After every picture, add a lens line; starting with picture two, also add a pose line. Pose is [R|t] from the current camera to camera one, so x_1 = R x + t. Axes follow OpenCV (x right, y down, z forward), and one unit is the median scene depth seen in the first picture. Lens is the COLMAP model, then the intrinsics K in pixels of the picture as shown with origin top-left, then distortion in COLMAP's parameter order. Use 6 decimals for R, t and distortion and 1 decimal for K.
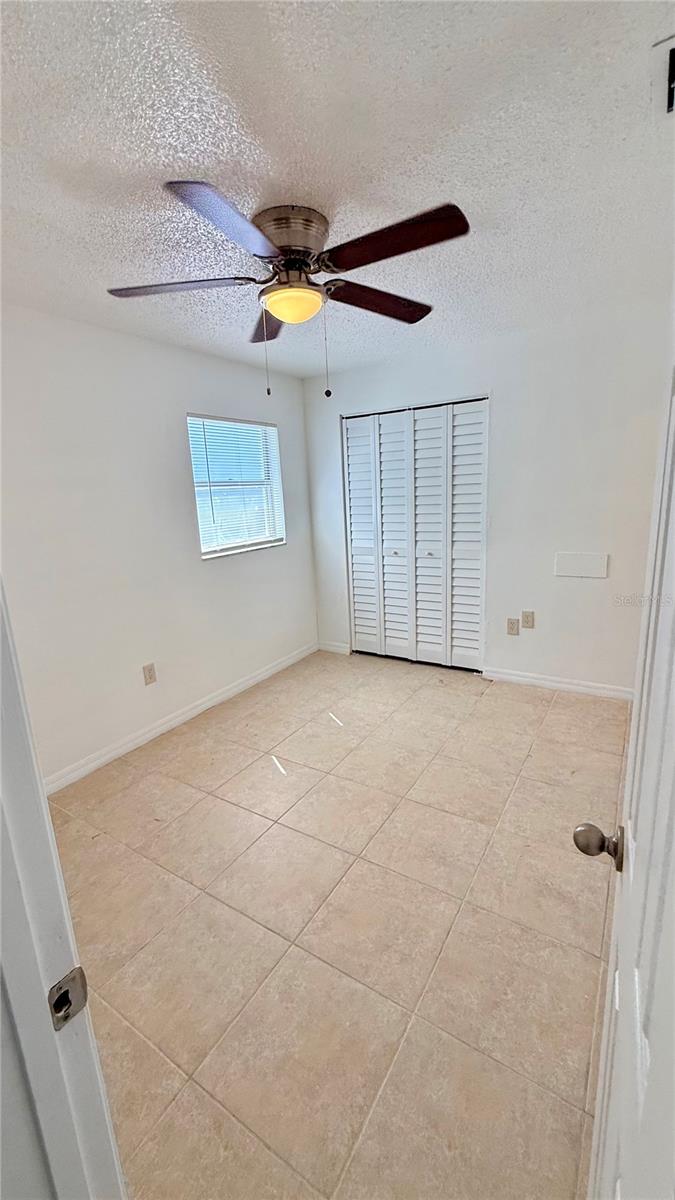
lens RADIAL K [[480.3, 0, 337.5], [0, 480.3, 600.0], [0, 0, 1]] dist [-0.000989, -0.000005]
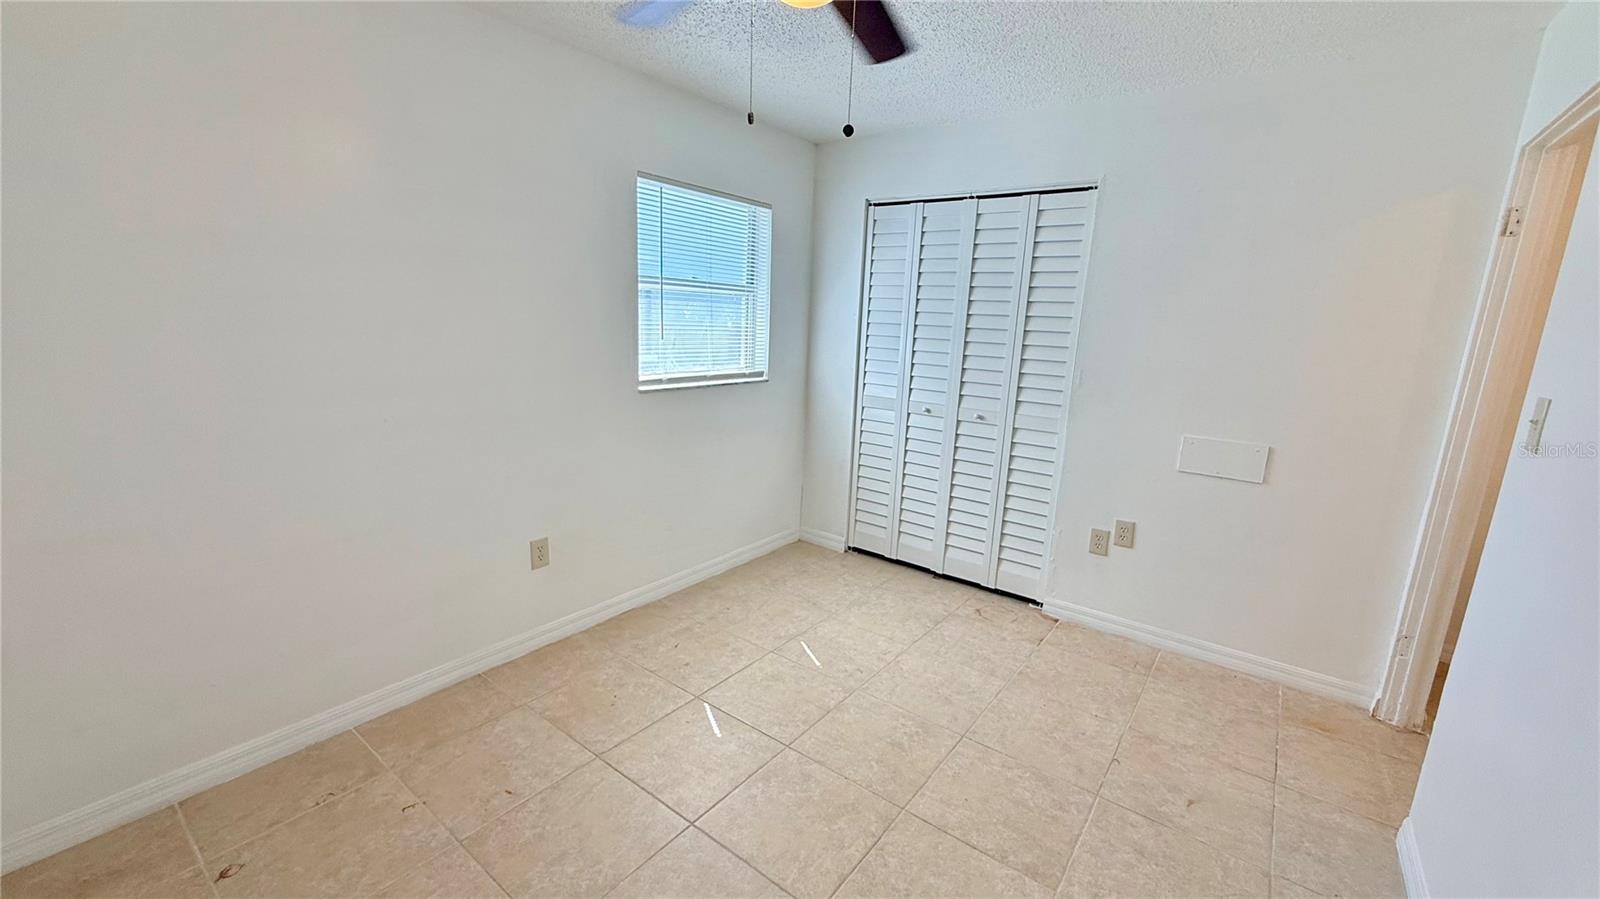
lens RADIAL K [[640.4, 0, 798.7], [0, 640.4, 451.6], [0, 0, 1]] dist [-0.000989, -0.000005]
pose [[0.992363, 0.105406, -0.064071, 0.006220], [-0.106578, 0.994189, -0.015158, -0.009332], [0.062101, 0.021871, 0.997830, 0.113693]]
